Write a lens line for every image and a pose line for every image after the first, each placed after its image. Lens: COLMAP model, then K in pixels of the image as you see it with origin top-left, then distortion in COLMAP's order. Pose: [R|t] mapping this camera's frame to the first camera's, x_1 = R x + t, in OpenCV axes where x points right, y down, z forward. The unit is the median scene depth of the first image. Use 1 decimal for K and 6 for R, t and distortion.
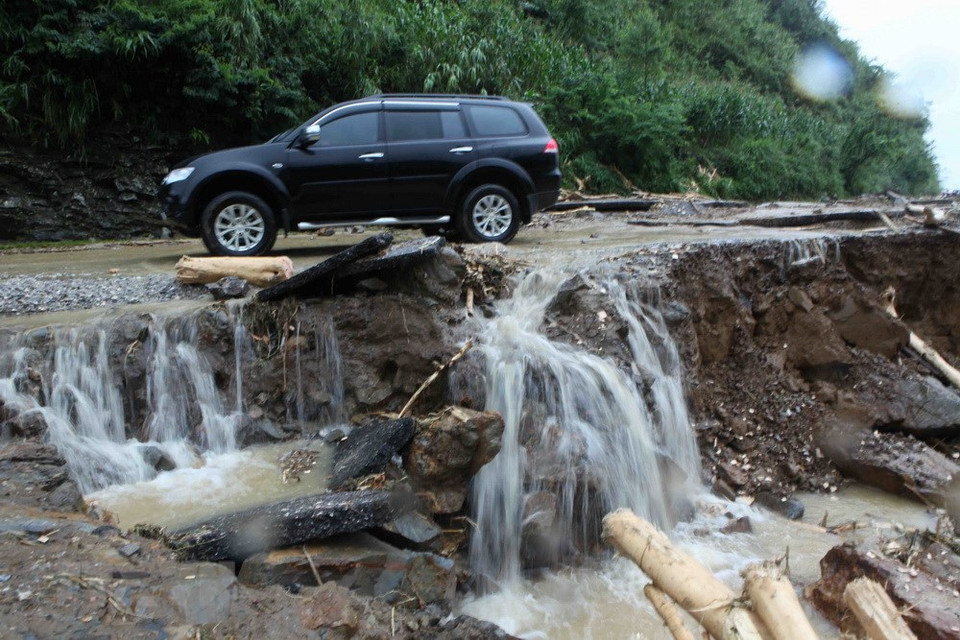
lens RADIAL K [[665.1, 0, 485.0], [0, 665.1, 337.3], [0, 0, 1]] dist [-0.121106, 0.082656]
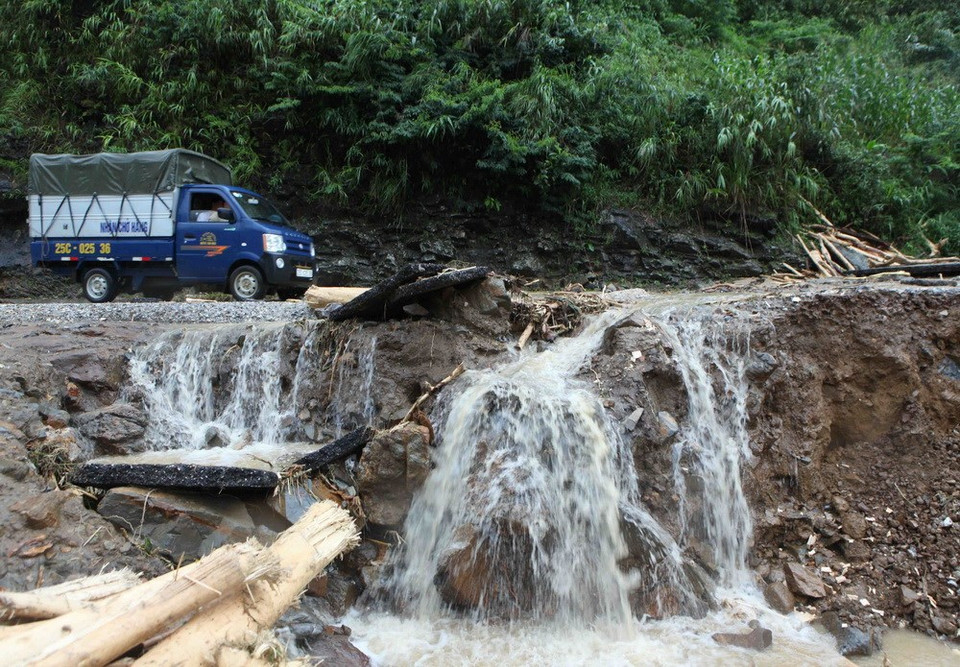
lens RADIAL K [[690.8, 0, 480.0], [0, 690.8, 333.5], [0, 0, 1]] dist [-0.105147, 0.062370]
pose [[0.841046, 0.045446, -0.539051, 0.434531], [-0.113376, 0.989143, -0.093500, 0.041043], [0.528949, 0.139753, 0.837067, 0.115894]]
